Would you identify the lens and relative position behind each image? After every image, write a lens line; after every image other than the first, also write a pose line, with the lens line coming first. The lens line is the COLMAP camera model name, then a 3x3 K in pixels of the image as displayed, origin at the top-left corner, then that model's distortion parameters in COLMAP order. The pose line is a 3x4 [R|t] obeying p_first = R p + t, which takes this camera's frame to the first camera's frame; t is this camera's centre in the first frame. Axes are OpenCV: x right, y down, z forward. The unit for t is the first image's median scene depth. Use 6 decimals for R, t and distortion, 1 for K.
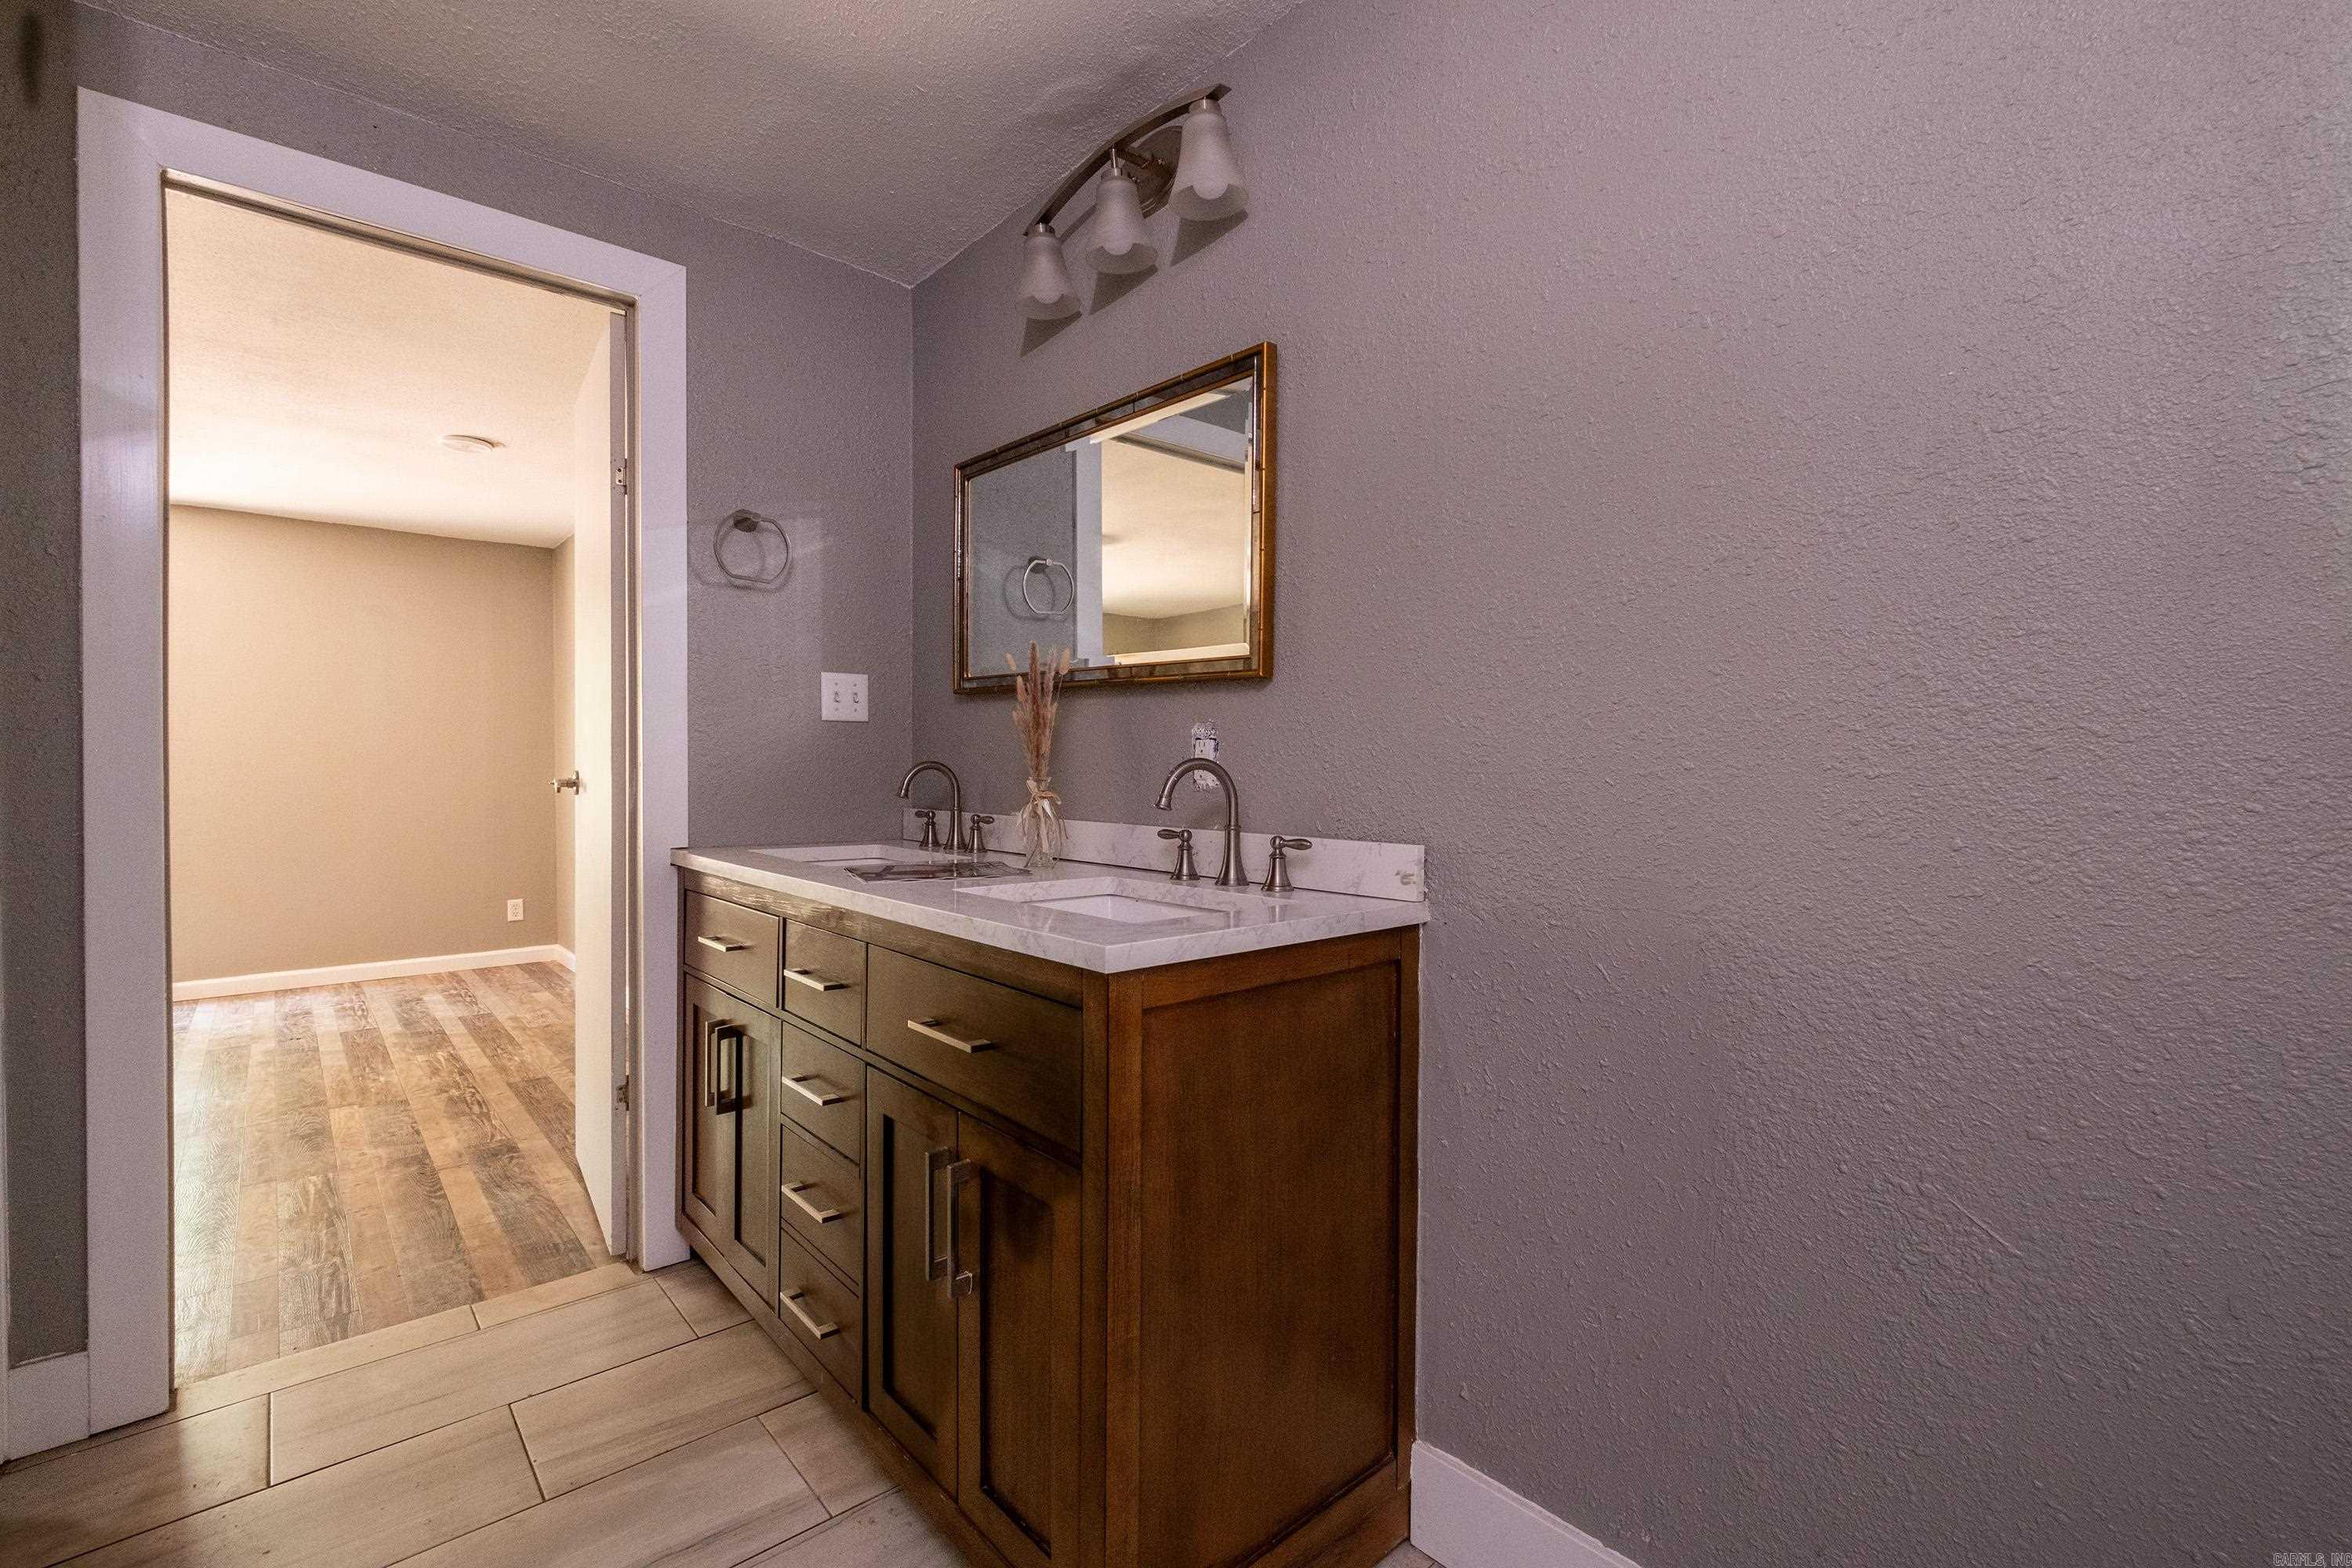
lens RADIAL K [[1012.0, 0, 1176.6], [0, 1012.0, 777.4], [0, 0, 1]] dist [0.003995, -0.004514]
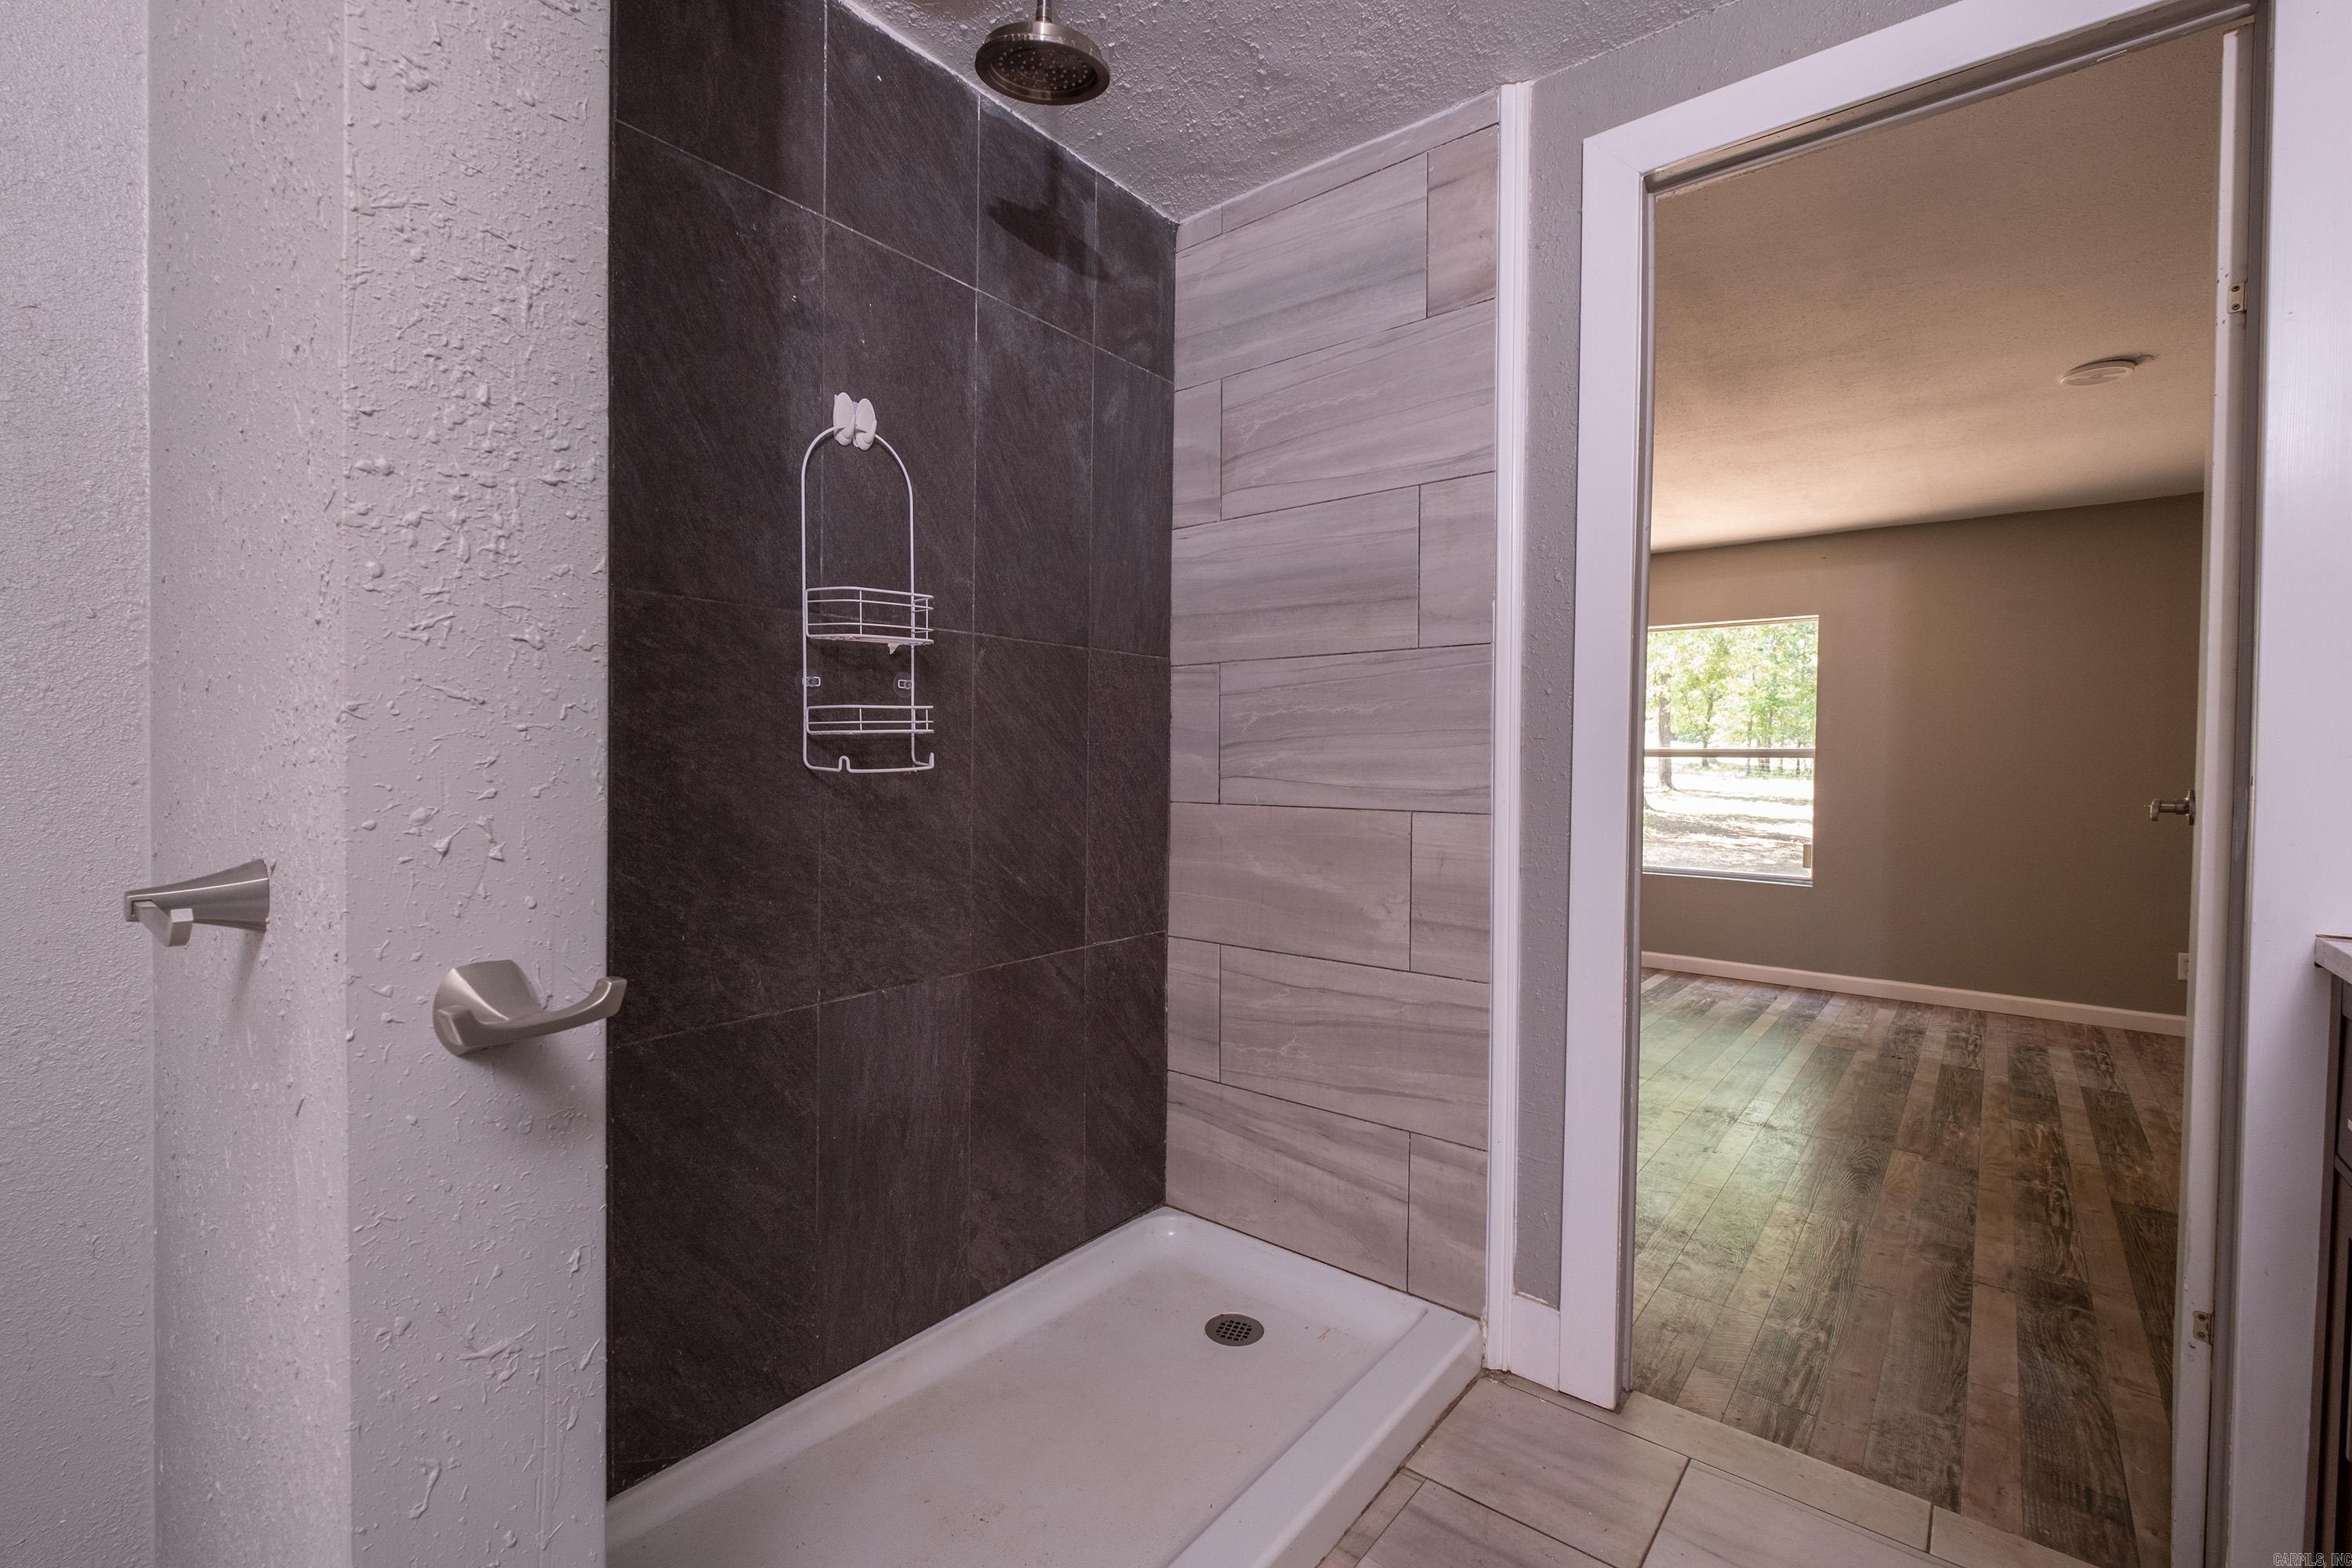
lens RADIAL K [[1012.0, 0, 1175.5], [0, 1012.0, 777.9], [0, 0, 1]] dist [0.003995, -0.004514]
pose [[0.164631, 0.016505, -0.986217, -0.041341], [-0.026630, 0.999570, 0.012283, -0.004149], [0.985996, 0.024241, 0.165000, 0.199239]]
